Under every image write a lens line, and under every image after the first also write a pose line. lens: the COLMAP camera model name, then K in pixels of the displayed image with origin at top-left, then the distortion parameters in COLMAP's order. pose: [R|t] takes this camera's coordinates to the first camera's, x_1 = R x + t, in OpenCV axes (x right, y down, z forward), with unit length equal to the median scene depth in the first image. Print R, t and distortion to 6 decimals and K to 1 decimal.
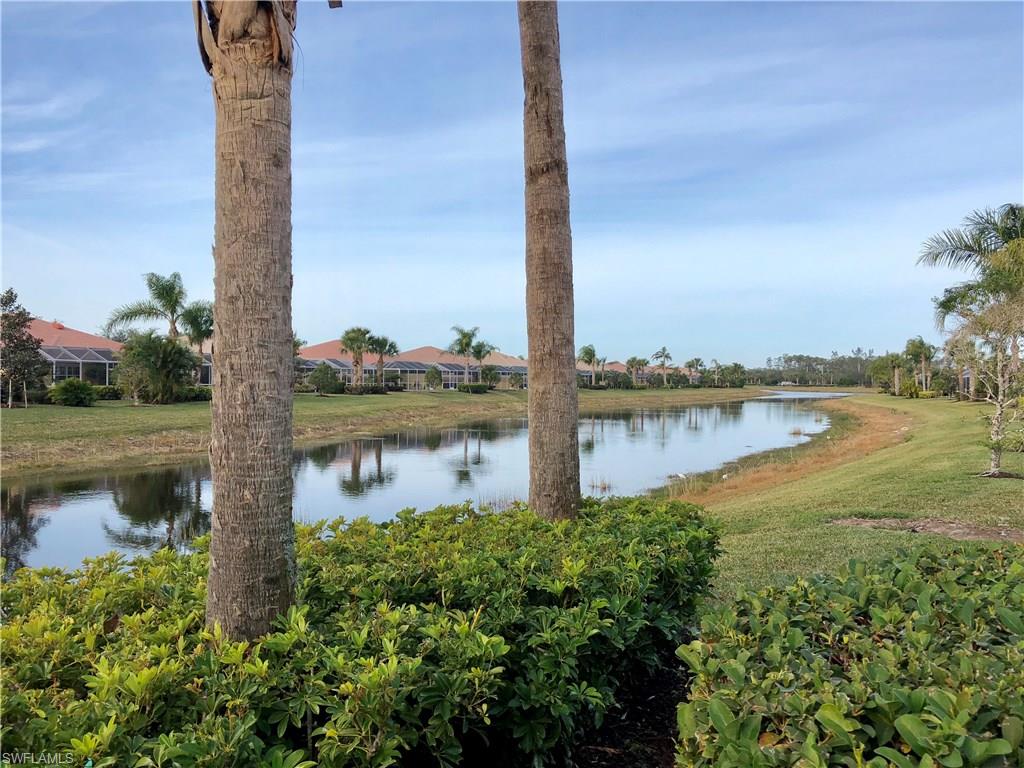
lens RADIAL K [[846.2, 0, 511.5], [0, 846.2, 379.3], [0, 0, 1]] dist [0.055185, -0.078693]
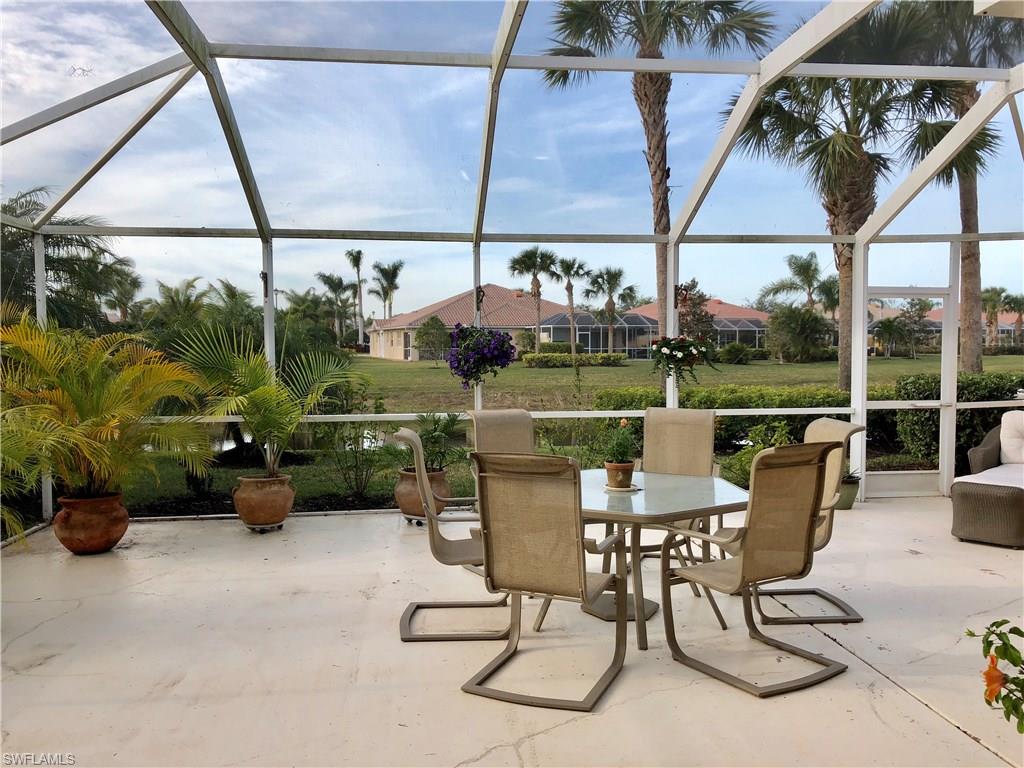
lens RADIAL K [[846.2, 0, 509.1], [0, 846.2, 379.3], [0, 0, 1]] dist [0.055185, -0.078693]
pose [[0.756408, 0.011877, -0.653992, 0.062575], [0.016098, 0.999194, 0.036766, 0.000982], [0.653902, -0.038338, 0.755607, -0.174396]]
